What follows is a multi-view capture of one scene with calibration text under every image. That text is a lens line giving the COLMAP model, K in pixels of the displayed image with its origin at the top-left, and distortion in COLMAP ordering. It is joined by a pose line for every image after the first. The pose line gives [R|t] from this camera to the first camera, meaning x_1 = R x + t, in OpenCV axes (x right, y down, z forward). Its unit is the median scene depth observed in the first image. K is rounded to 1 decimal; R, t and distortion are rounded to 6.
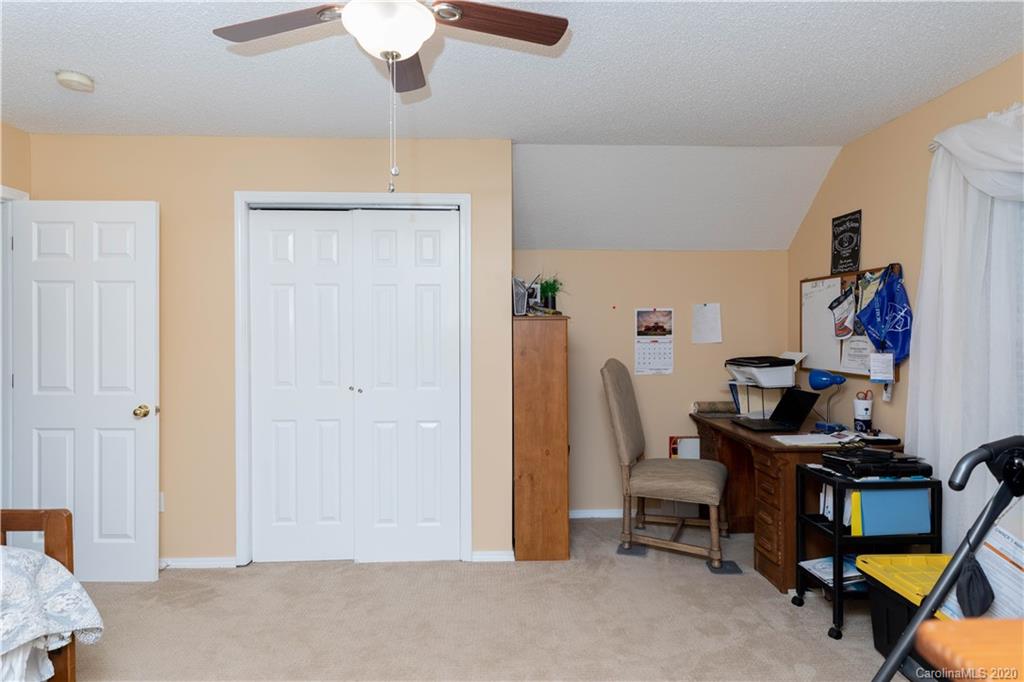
lens RADIAL K [[578.1, 0, 512.0], [0, 578.1, 341.0], [0, 0, 1]] dist [0.005679, 0.000575]
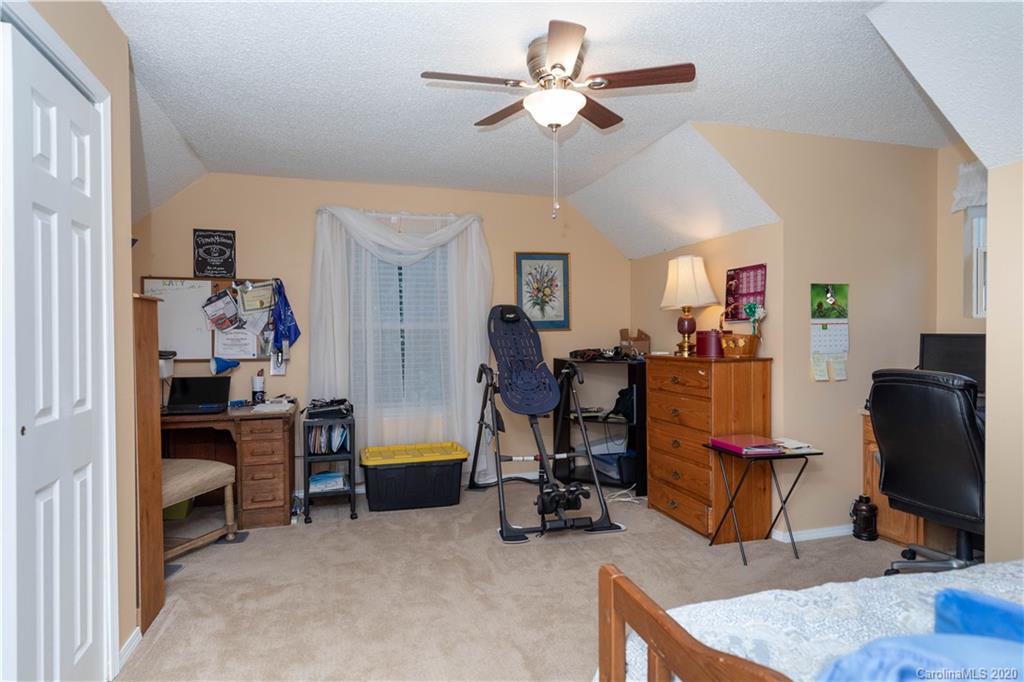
lens RADIAL K [[578.1, 0, 512.0], [0, 578.1, 341.0], [0, 0, 1]] dist [0.005679, 0.000575]
pose [[-0.237629, -0.008519, 0.971319, -0.774706], [0.015546, 0.999800, 0.012572, 0.010218], [-0.971232, 0.018087, -0.237449, 0.697563]]
